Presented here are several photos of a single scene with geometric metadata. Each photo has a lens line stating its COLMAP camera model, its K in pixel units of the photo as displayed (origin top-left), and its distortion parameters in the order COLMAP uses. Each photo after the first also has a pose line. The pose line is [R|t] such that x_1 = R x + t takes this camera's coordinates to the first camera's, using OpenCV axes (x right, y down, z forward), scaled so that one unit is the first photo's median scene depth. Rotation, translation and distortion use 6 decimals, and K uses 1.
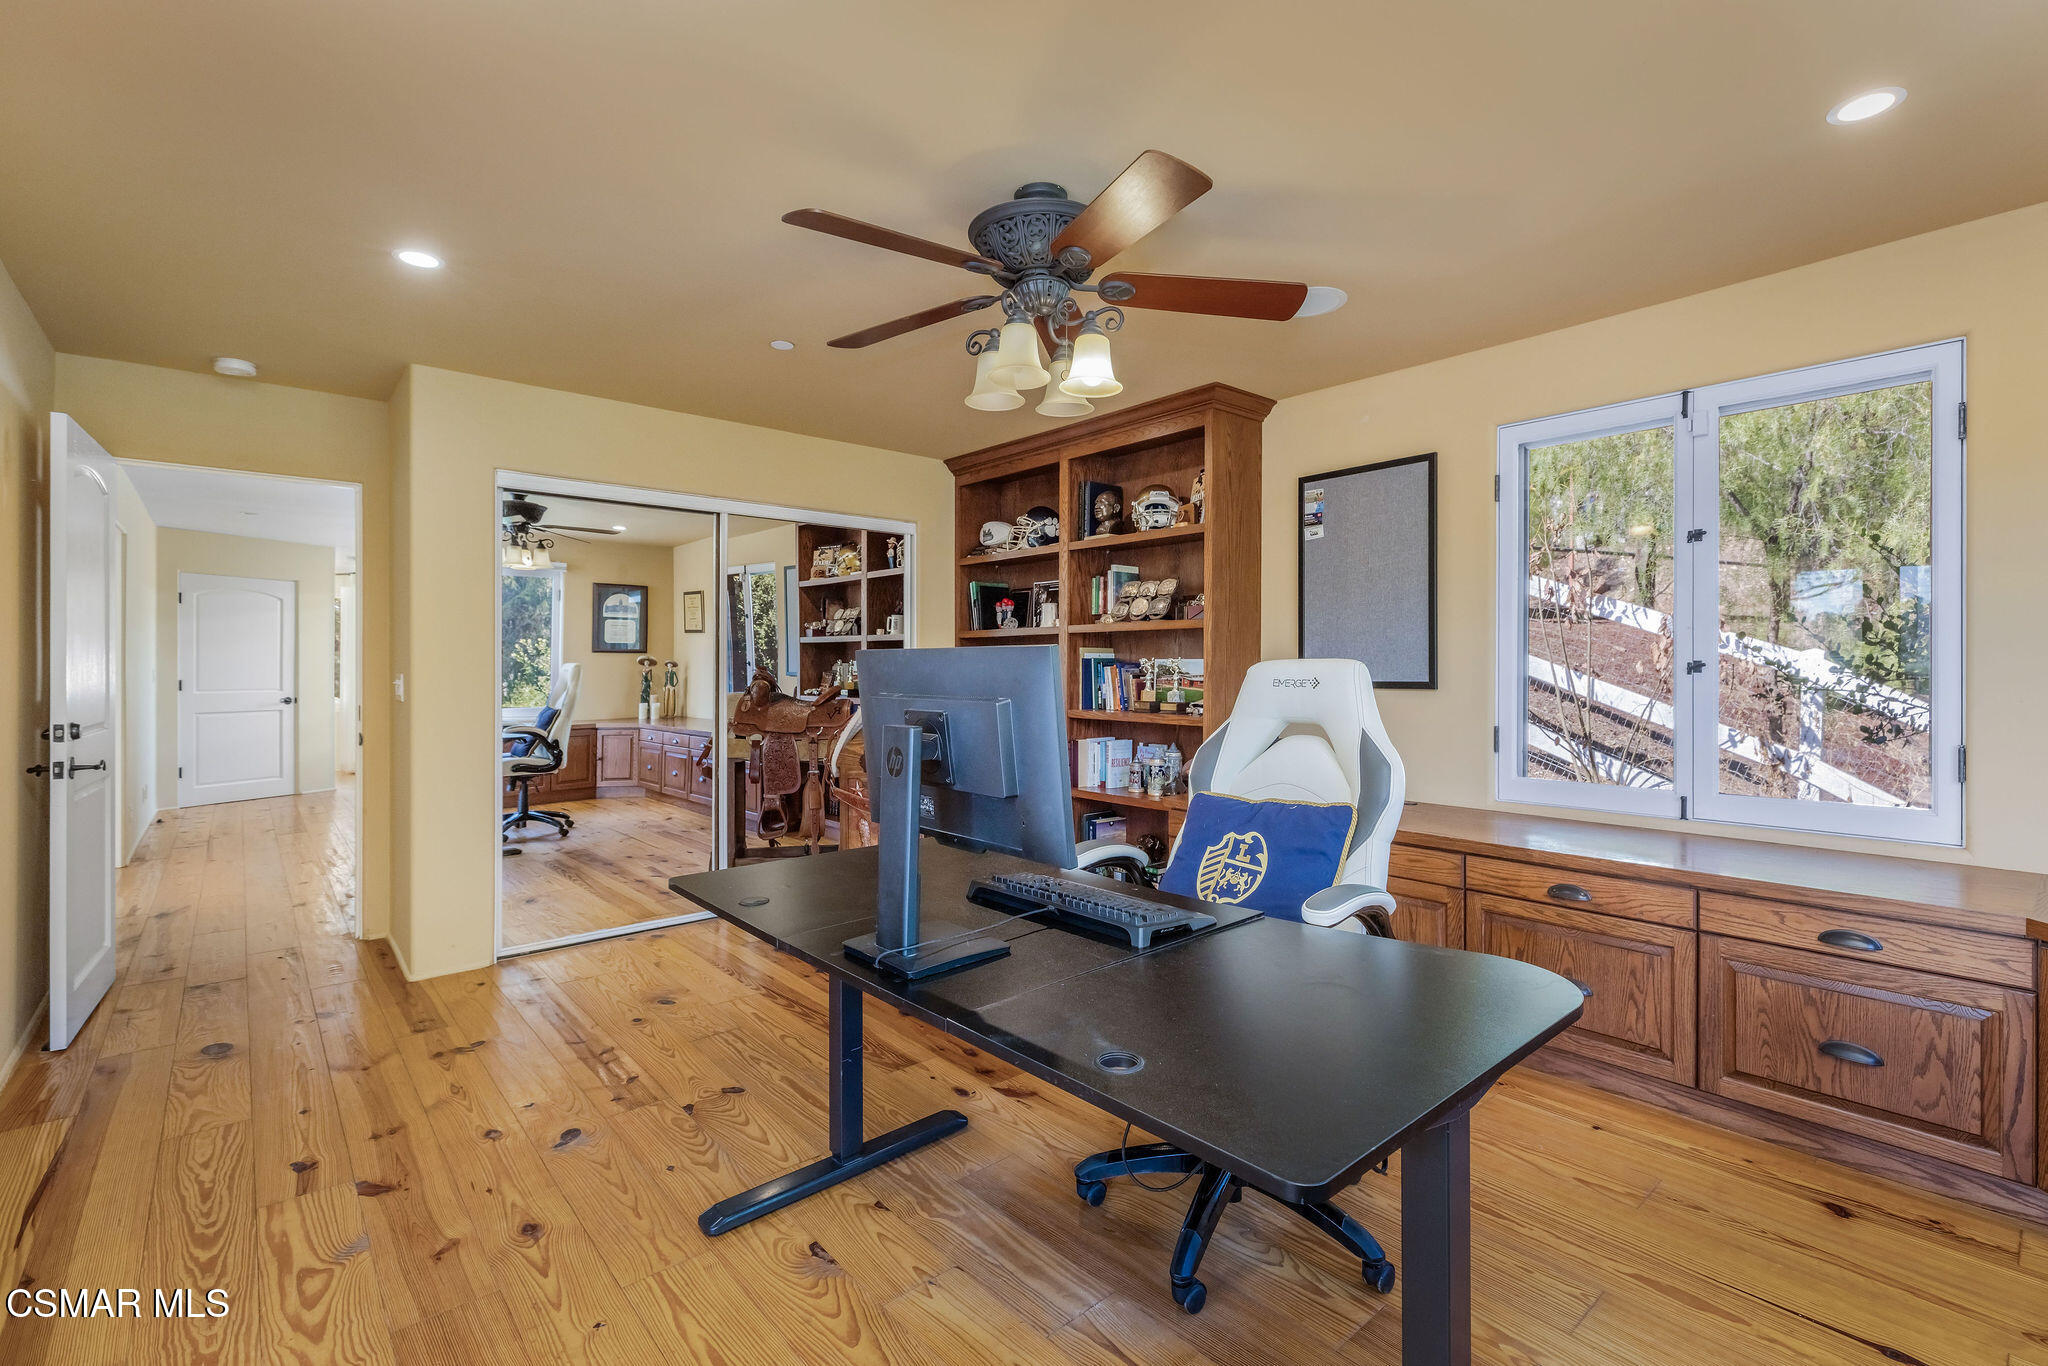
lens RADIAL K [[914.0, 0, 1038.5], [0, 914.0, 672.1], [0, 0, 1]] dist [0.002448, -0.001762]
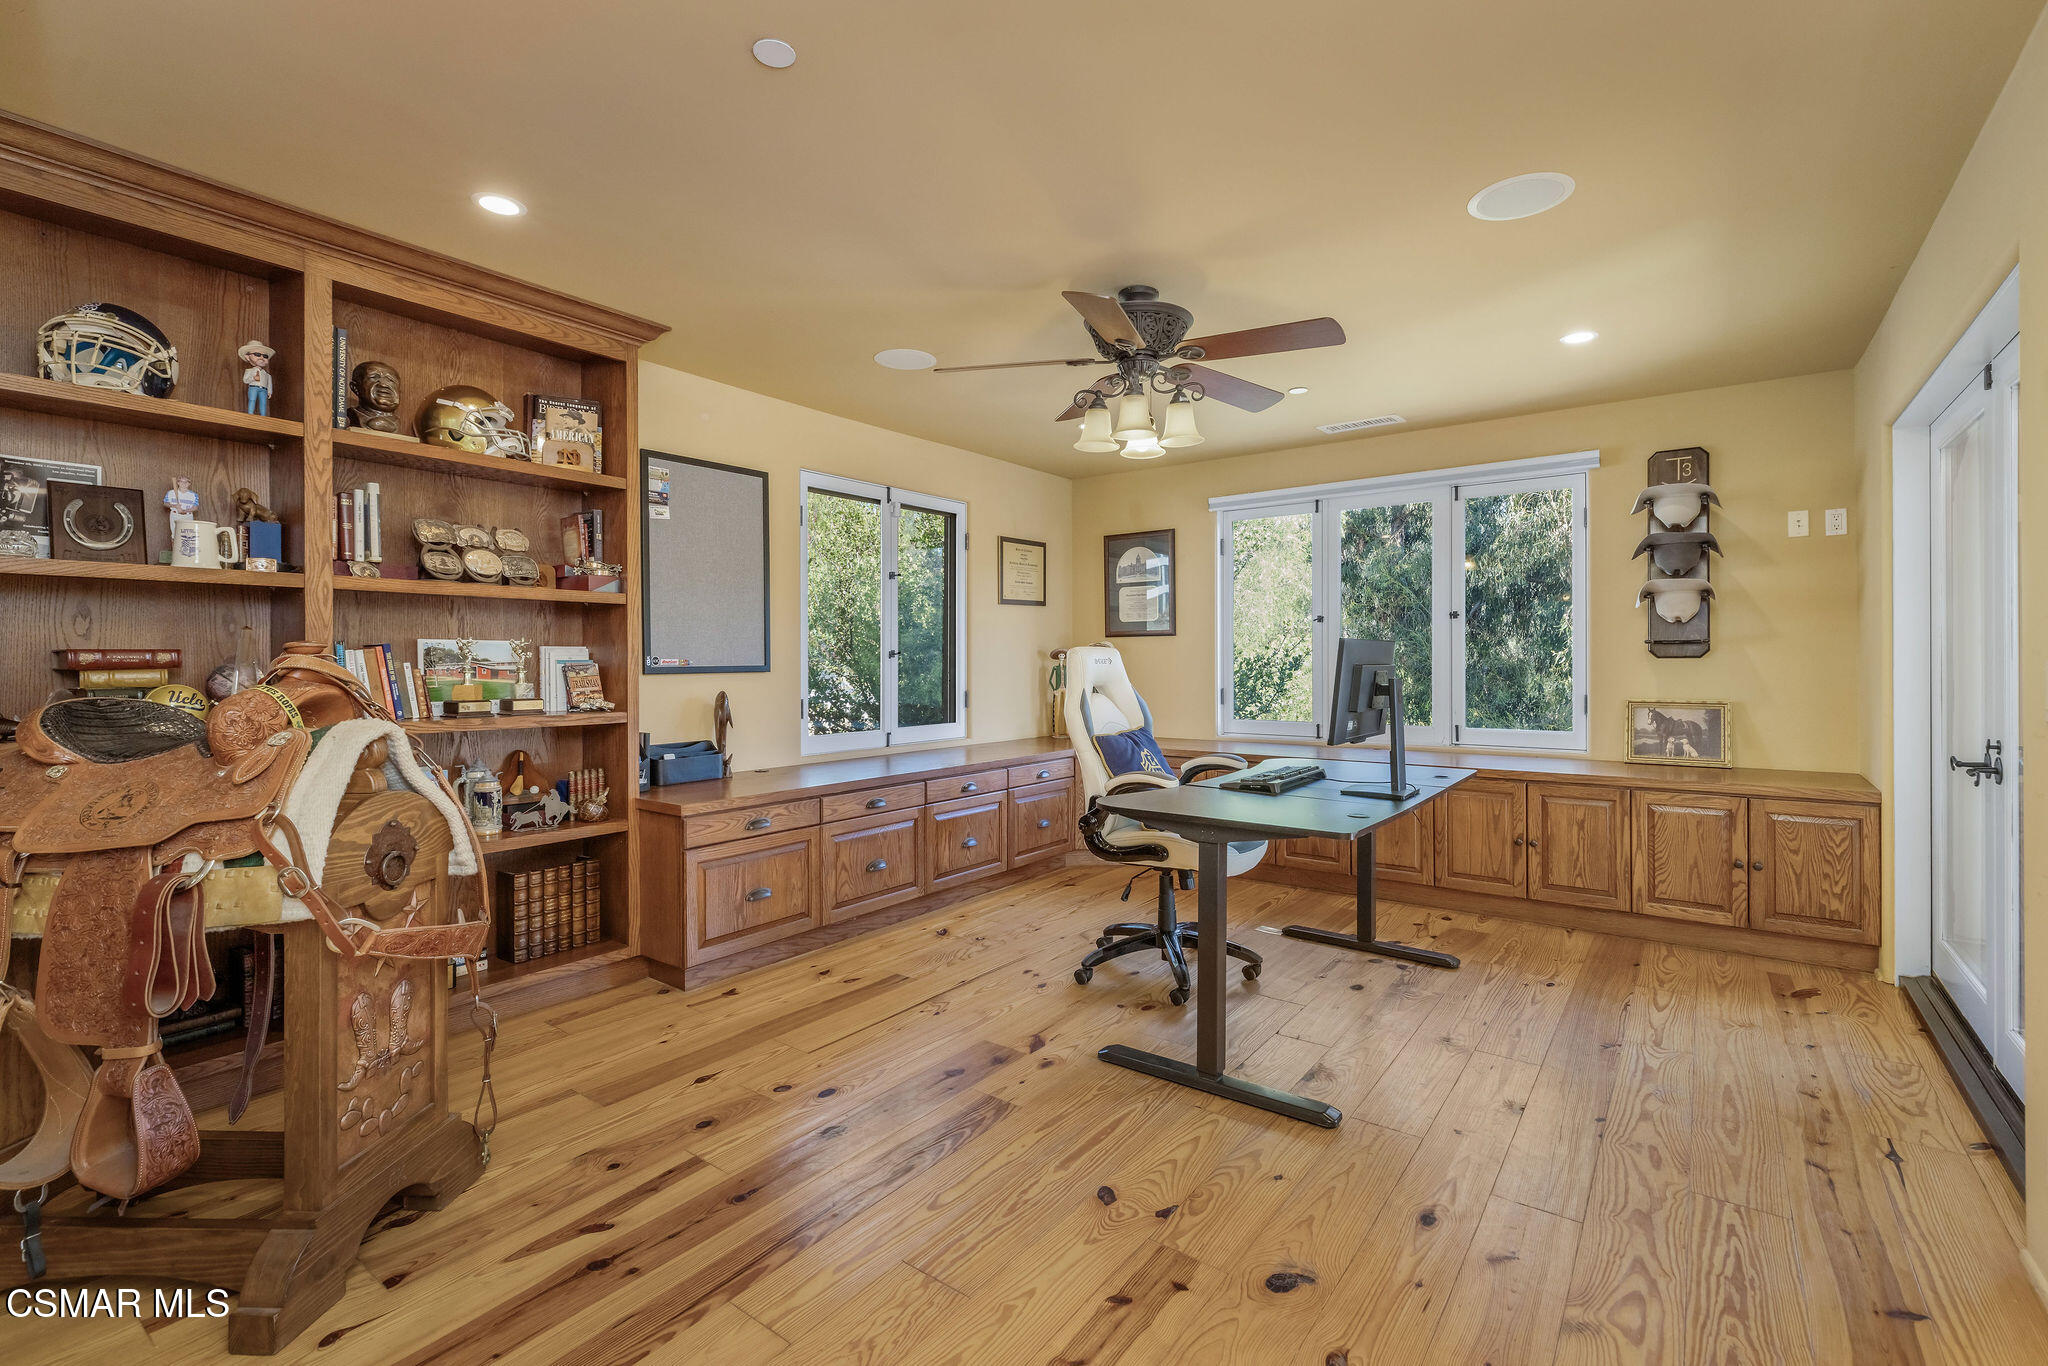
lens RADIAL K [[914.0, 0, 1036.2], [0, 914.0, 667.0], [0, 0, 1]] dist [0.002448, -0.001762]
pose [[-0.222148, -0.008056, 0.974980, -0.917644], [0.006990, 0.999927, 0.009855, 0.003873], [-0.974988, 0.009004, -0.222075, 1.053550]]
